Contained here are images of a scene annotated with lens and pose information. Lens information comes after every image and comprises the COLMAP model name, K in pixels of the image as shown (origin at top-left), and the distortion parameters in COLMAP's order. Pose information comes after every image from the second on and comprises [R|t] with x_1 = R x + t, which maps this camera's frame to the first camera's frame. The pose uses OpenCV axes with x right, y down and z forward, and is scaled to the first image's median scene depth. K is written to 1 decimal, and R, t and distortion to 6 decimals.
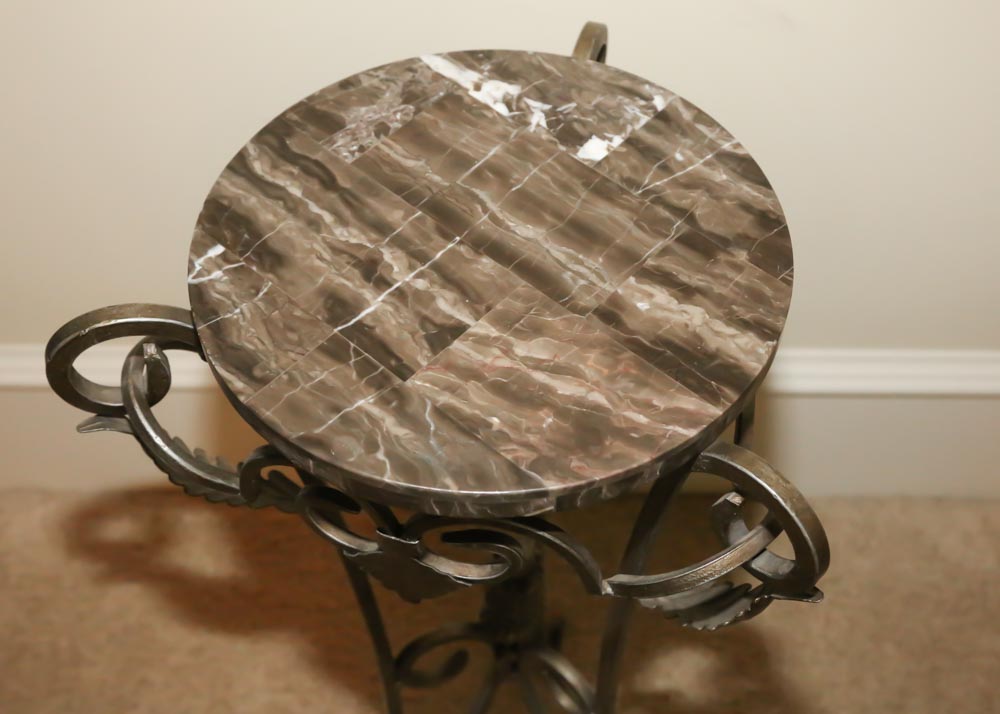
lens RADIAL K [[1230.5, 0, 502.5], [0, 1230.5, 354.6], [0, 0, 1]] dist [-0.007258, 0.000000]
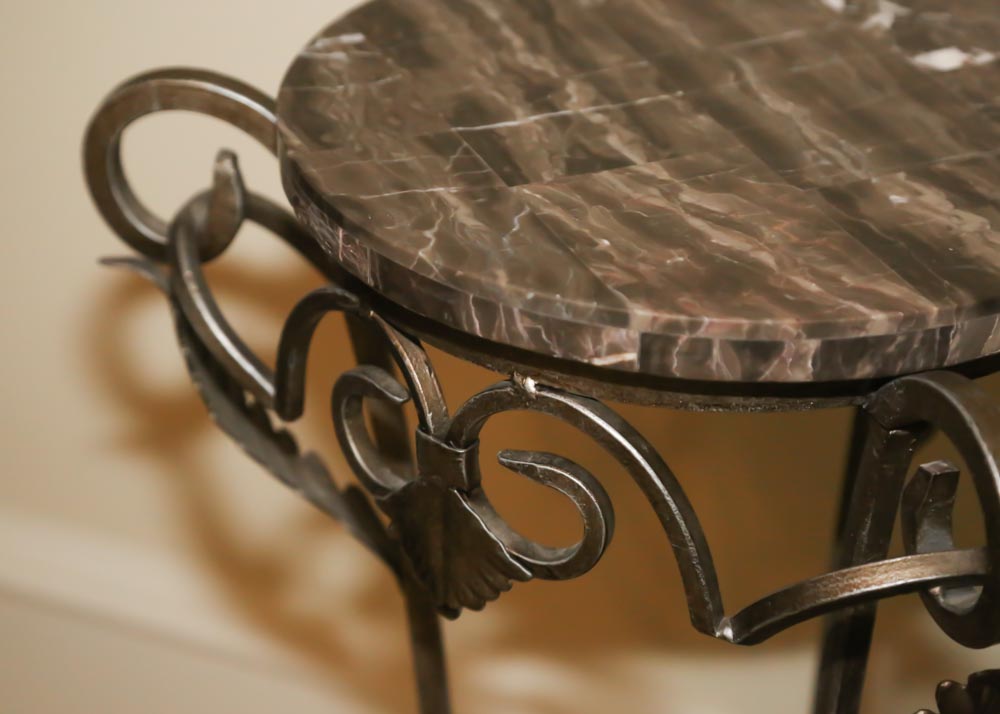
lens RADIAL K [[2475.3, 0, 498.0], [0, 2475.3, 359.1], [0, 0, 1]] dist [0.262824, 0.000000]
pose [[0.911387, 0.222956, -0.345924, 0.406236], [-0.328720, 0.900106, -0.285922, 0.495164], [0.247621, 0.374298, 0.893636, -0.205341]]
